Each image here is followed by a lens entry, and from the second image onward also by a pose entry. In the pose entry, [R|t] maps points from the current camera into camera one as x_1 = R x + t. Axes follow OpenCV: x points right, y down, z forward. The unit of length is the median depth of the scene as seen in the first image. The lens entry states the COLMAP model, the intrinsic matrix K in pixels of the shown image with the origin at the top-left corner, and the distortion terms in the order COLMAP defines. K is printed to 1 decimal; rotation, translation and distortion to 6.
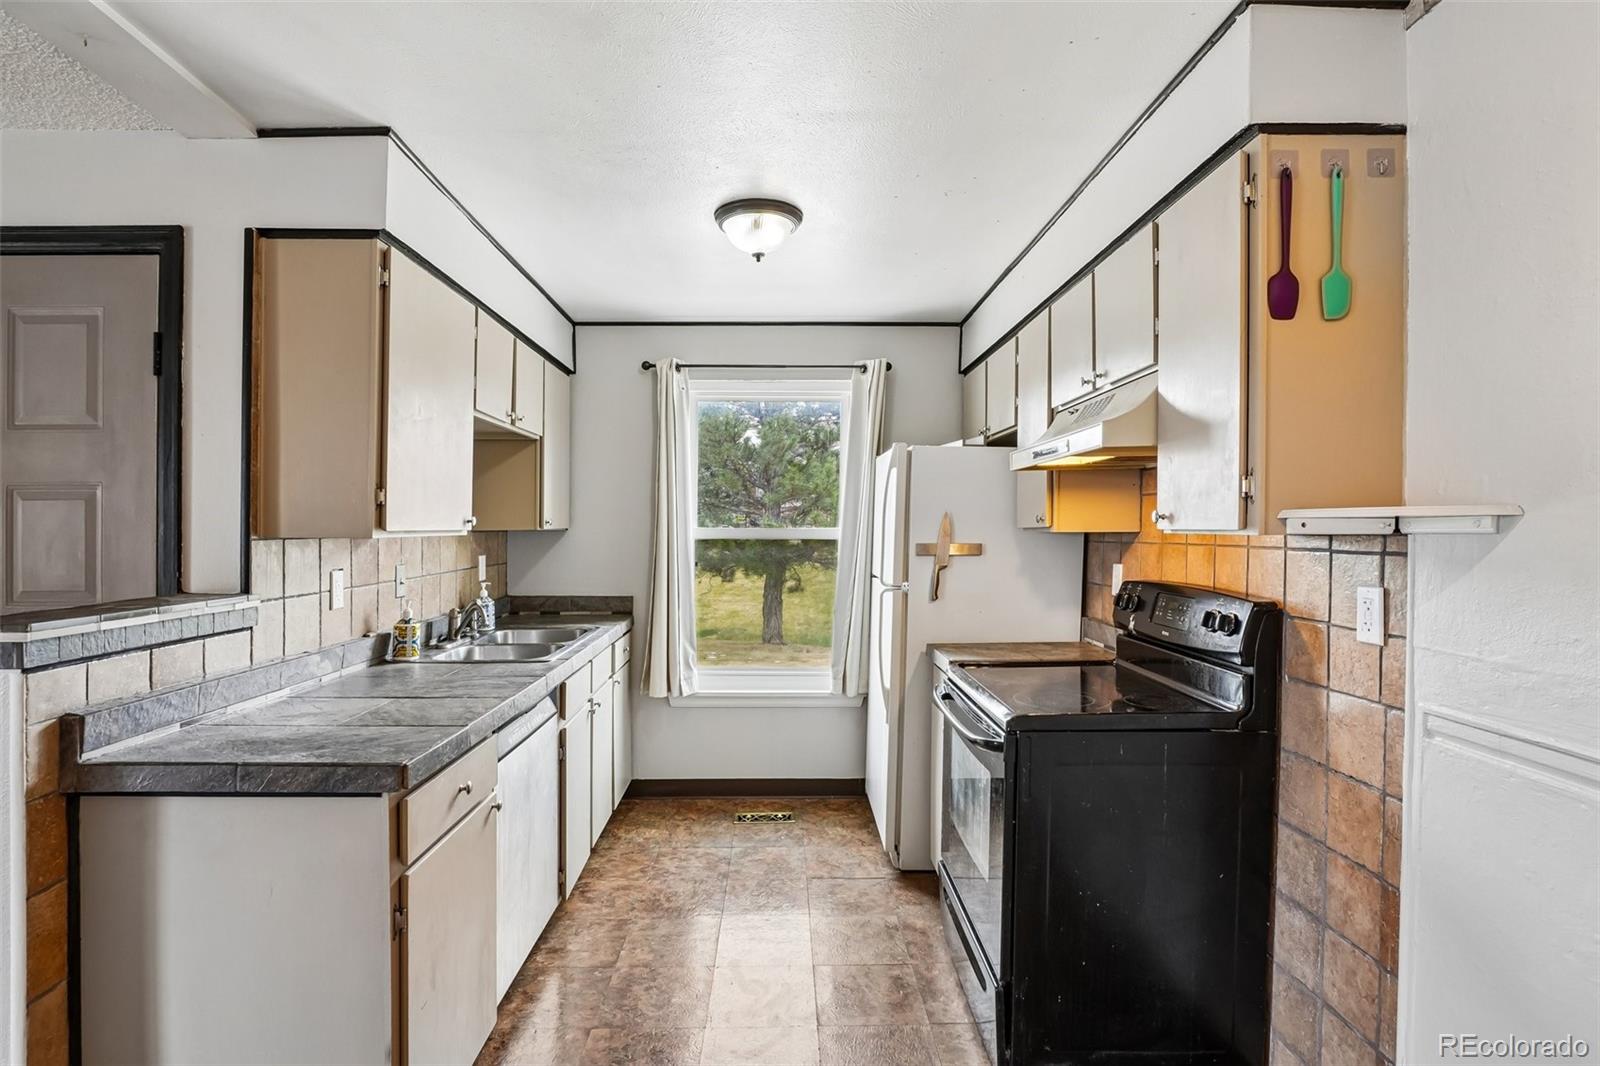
lens RADIAL K [[799.9, 0, 788.9], [0, 799.9, 525.9], [0, 0, 1]] dist [-0.040322, 0.008928]
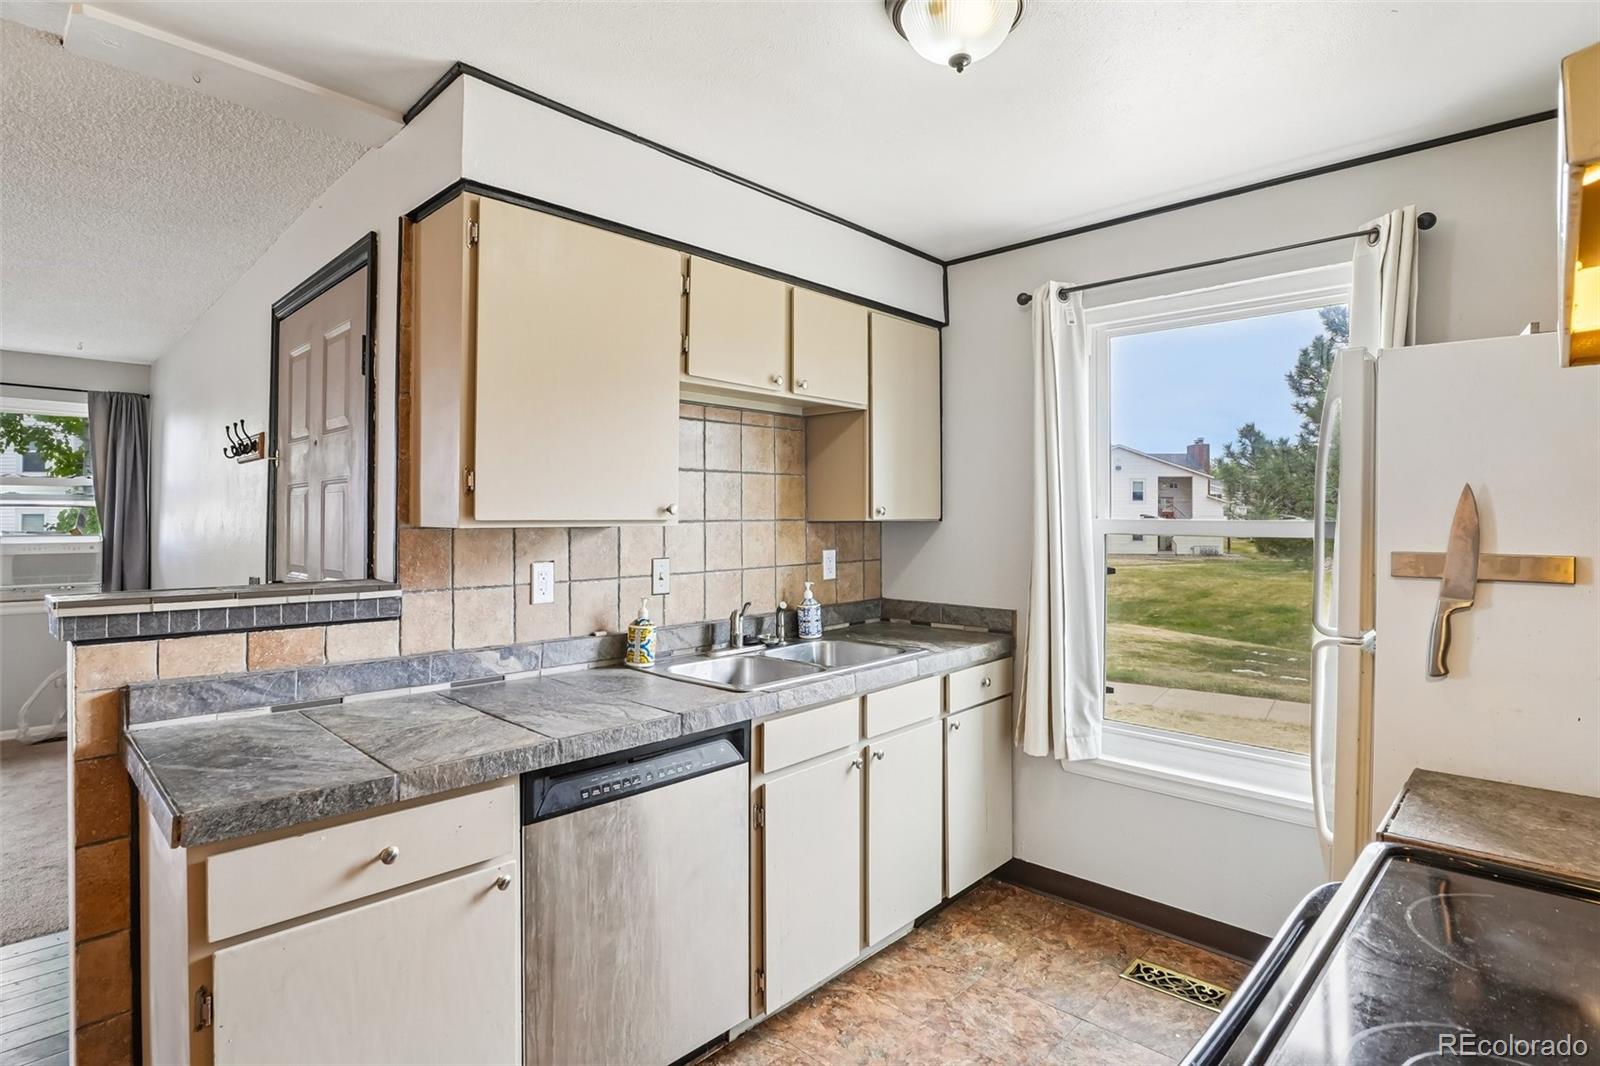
lens RADIAL K [[799.9, 0, 791.7], [0, 799.9, 496.9], [0, 0, 1]] dist [-0.040322, 0.008928]
pose [[0.702384, -0.015897, -0.711621, 0.372084], [-0.002342, 0.999694, -0.024644, 0.001689], [0.711794, 0.018976, 0.702132, 0.650978]]
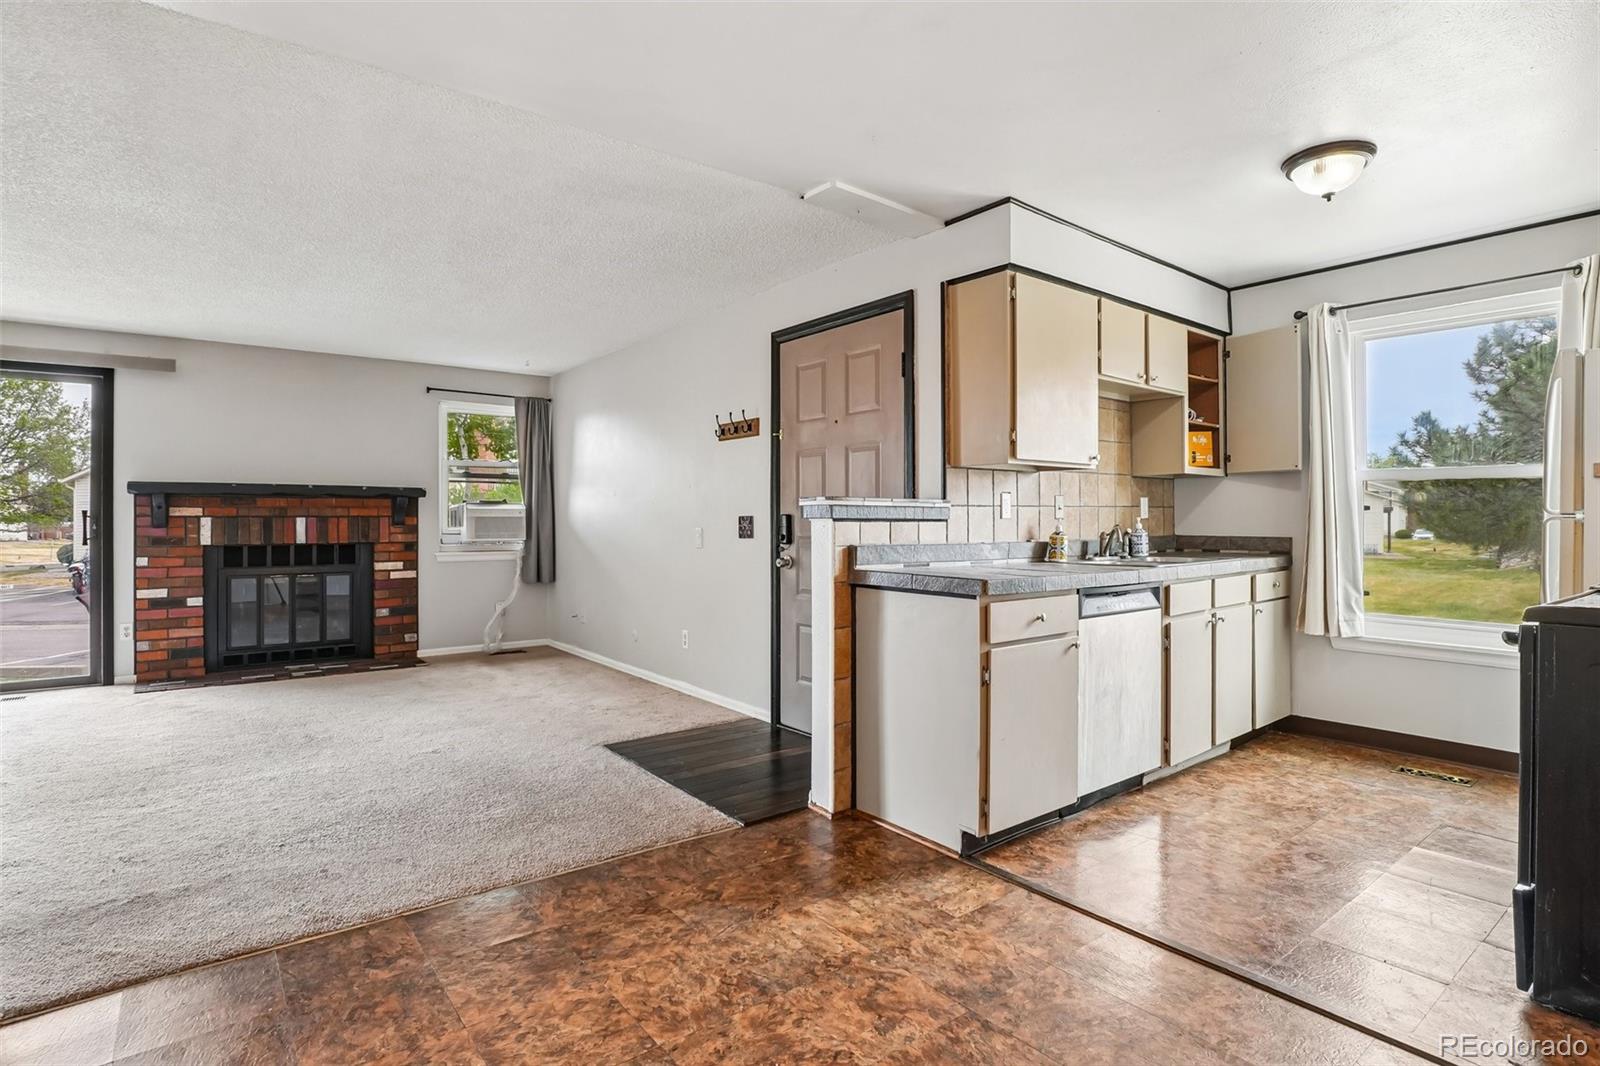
lens RADIAL K [[799.9, 0, 795.6], [0, 799.9, 501.7], [0, 0, 1]] dist [-0.040322, 0.008928]
pose [[0.598012, -0.015459, -0.801338, 0.479707], [-0.001408, 0.999792, -0.020337, 0.124969], [0.801486, 0.013290, 0.597866, -0.265278]]
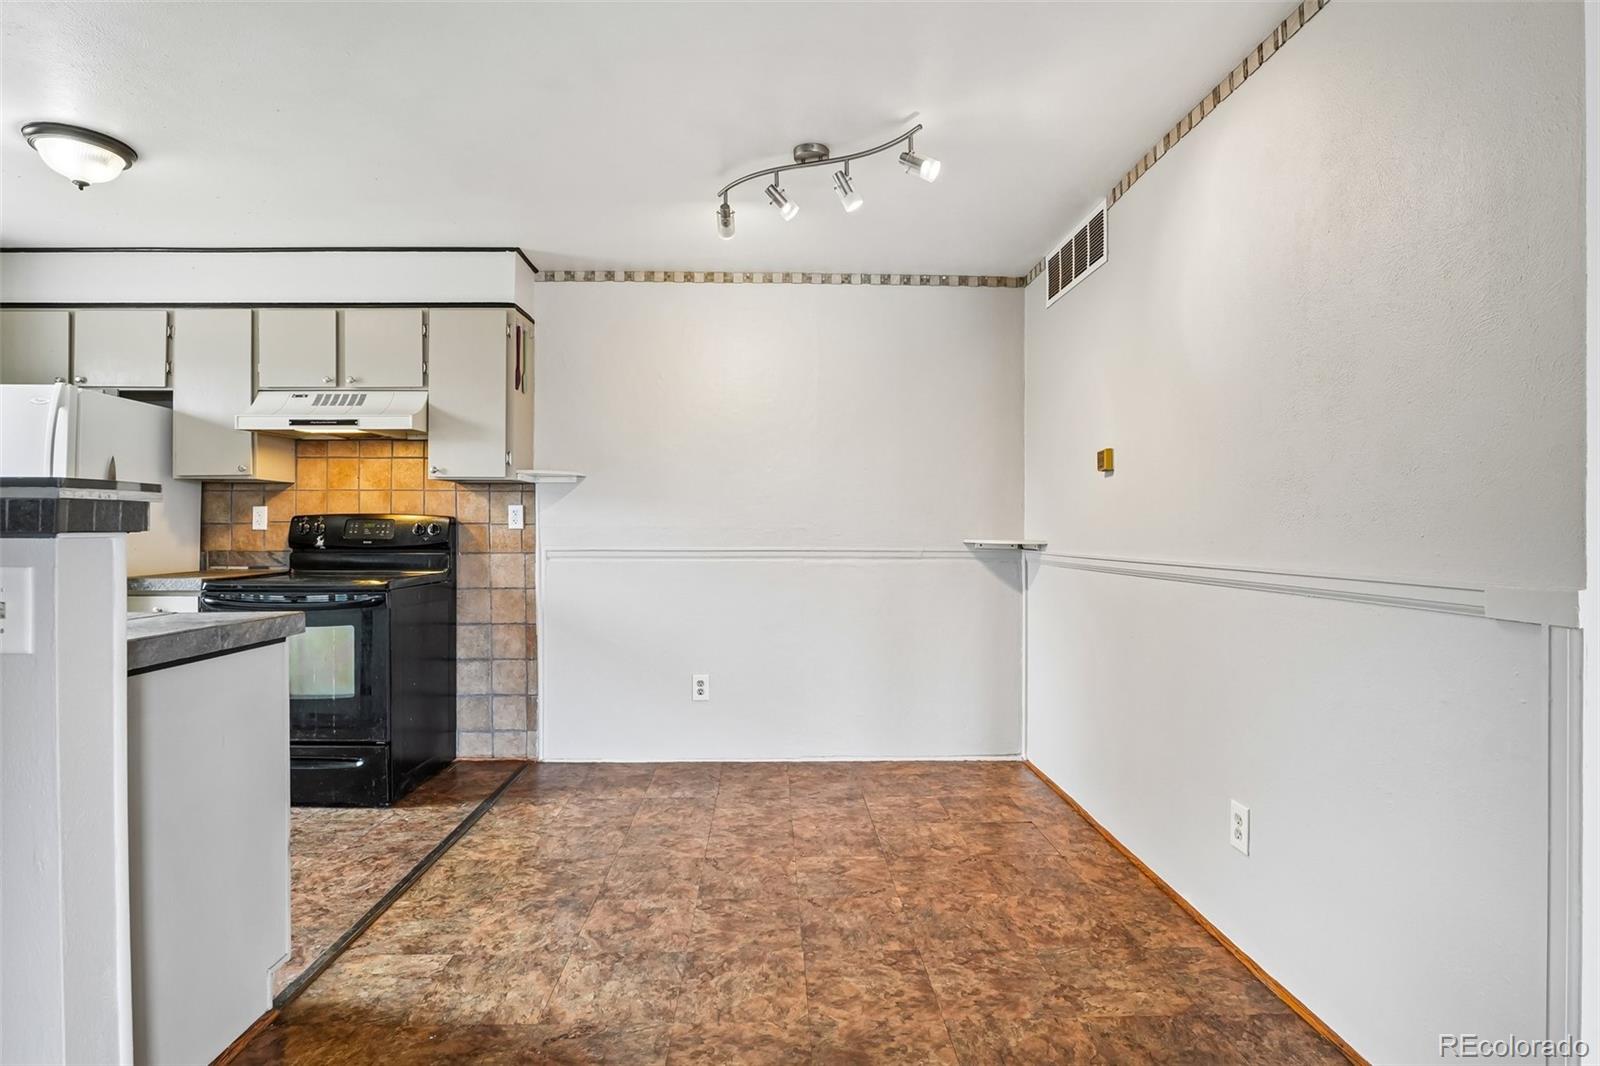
lens RADIAL K [[799.9, 0, 794.8], [0, 799.9, 525.8], [0, 0, 1]] dist [-0.040322, 0.008928]
pose [[-0.015648, 0.007921, 0.999846, -1.327059], [-0.004718, 0.999957, -0.007995, 0.122261], [-0.999866, -0.004842, -0.015610, 0.150069]]
